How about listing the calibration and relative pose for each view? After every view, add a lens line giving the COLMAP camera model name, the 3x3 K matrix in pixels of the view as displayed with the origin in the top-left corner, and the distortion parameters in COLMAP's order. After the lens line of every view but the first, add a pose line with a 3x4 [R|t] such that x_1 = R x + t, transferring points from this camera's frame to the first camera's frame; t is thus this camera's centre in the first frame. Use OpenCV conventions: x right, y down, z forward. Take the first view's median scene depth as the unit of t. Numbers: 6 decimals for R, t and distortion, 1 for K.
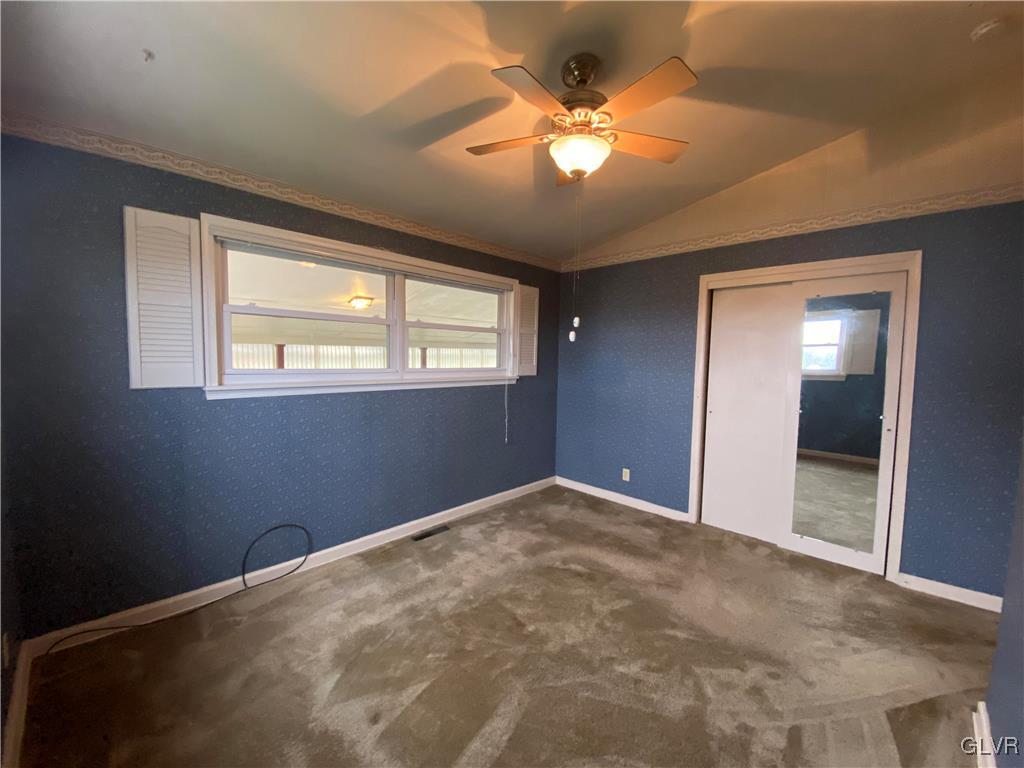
lens RADIAL K [[412.9, 0, 510.4], [0, 412.9, 385.3], [0, 0, 1]] dist [0.038056, -0.027880]
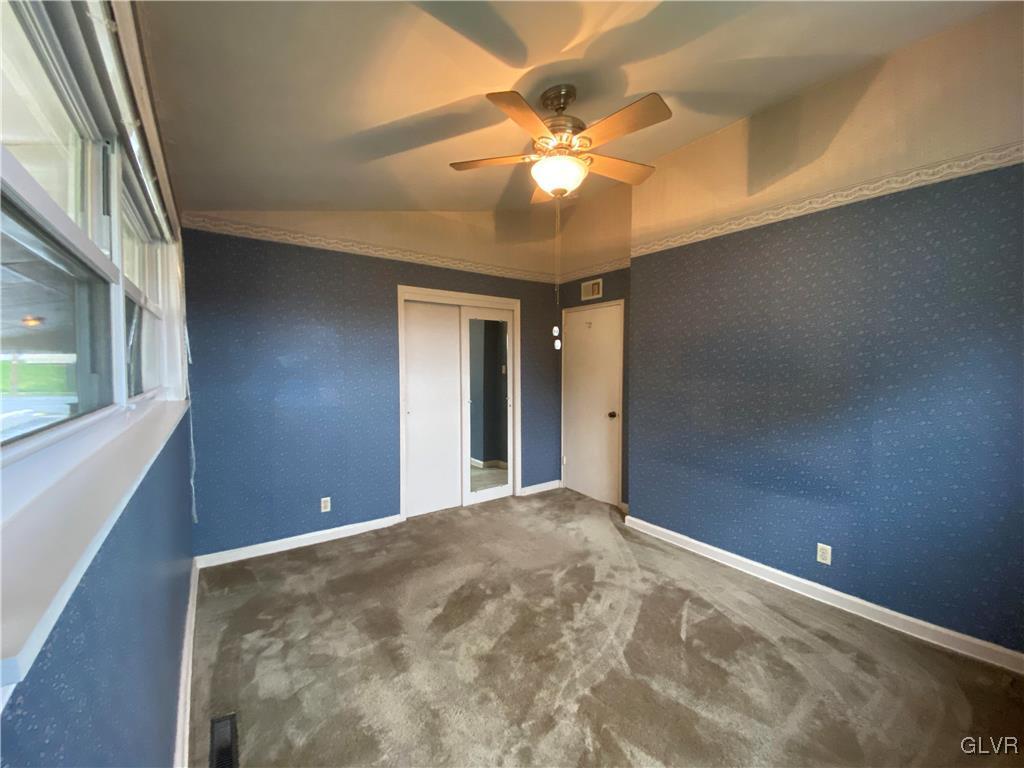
lens RADIAL K [[412.9, 0, 510.4], [0, 412.9, 385.3], [0, 0, 1]] dist [0.038056, -0.027880]
pose [[0.180168, -0.066354, 0.981395, -0.642087], [0.071927, 0.995940, 0.054133, -0.057454], [-0.981003, 0.060836, 0.184209, 0.654238]]
